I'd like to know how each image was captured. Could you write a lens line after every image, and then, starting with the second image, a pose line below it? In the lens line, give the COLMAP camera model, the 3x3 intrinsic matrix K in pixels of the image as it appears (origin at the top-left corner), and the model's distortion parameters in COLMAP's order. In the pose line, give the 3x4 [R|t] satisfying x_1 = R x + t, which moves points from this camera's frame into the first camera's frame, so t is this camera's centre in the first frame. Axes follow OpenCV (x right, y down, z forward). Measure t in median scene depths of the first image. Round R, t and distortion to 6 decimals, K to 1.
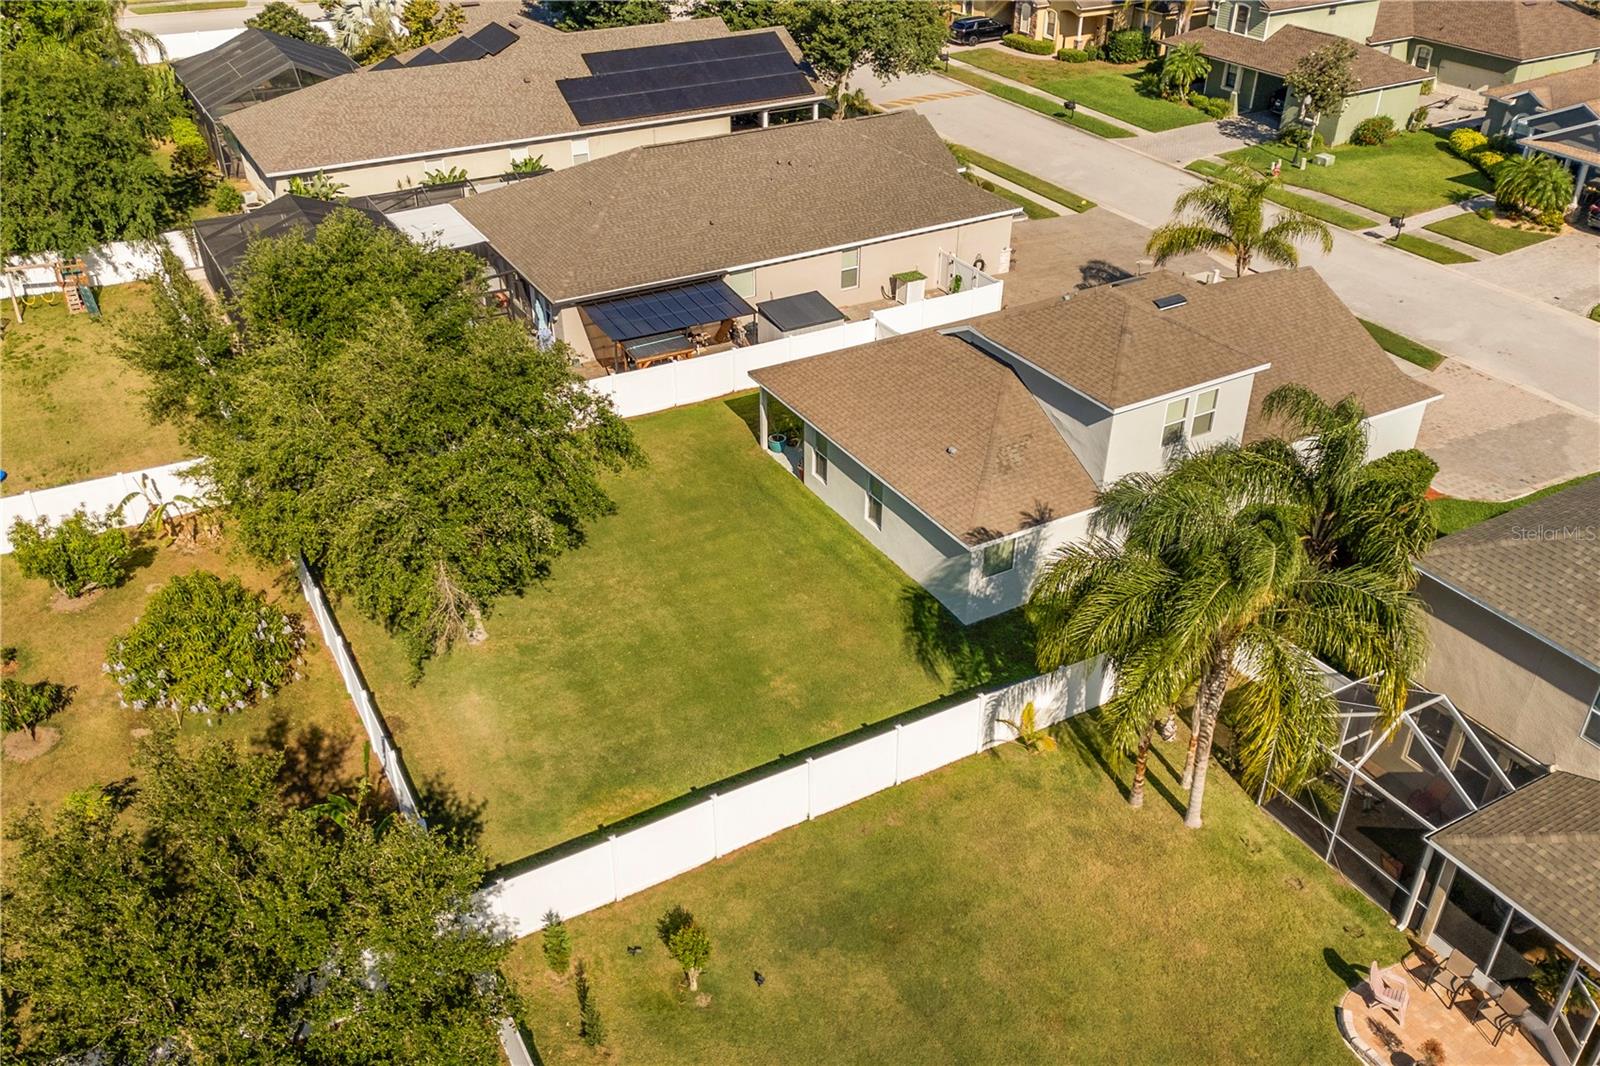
lens RADIAL K [[1286.5, 0, 798.7], [0, 1286.5, 574.6], [0, 0, 1]] dist [0.087113, -0.095968]
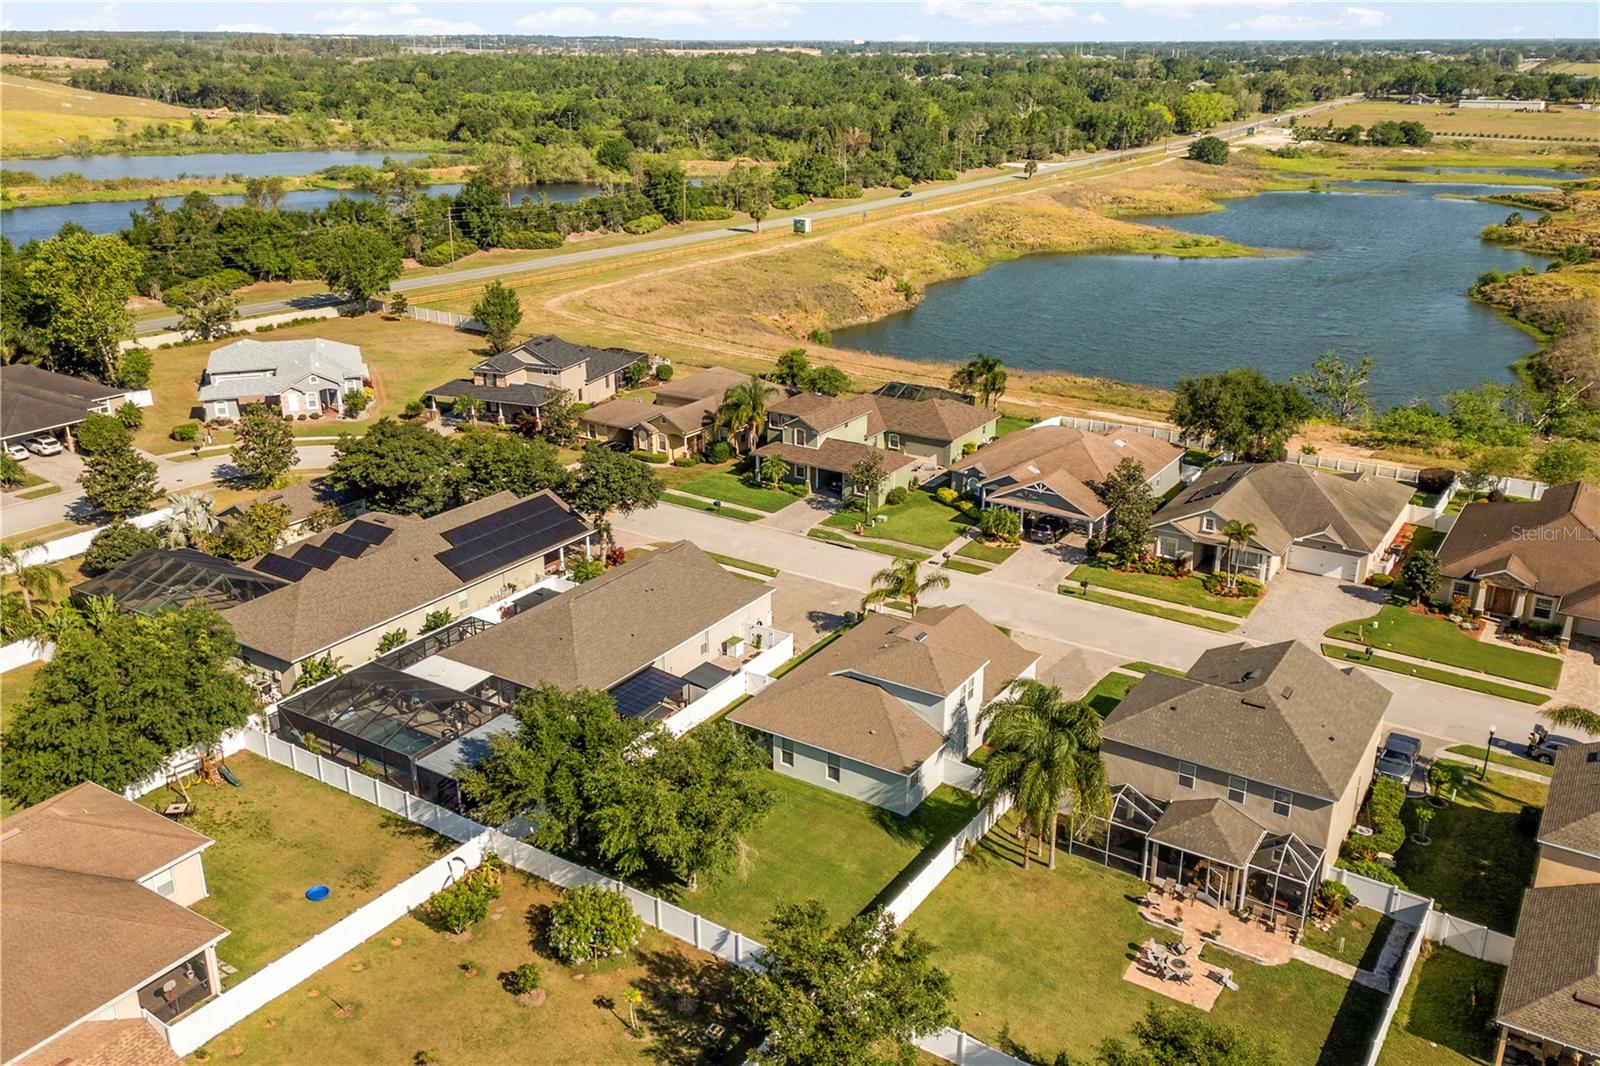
lens RADIAL K [[1323.1, 0, 801.8], [0, 1323.1, 512.1], [0, 0, 1]] dist [0.095668, -0.117650]
pose [[0.886408, -0.152477, 0.437071, -0.451222], [0.257705, 0.946892, -0.192309, -0.028000], [-0.384537, 0.283100, 0.878627, -0.475459]]
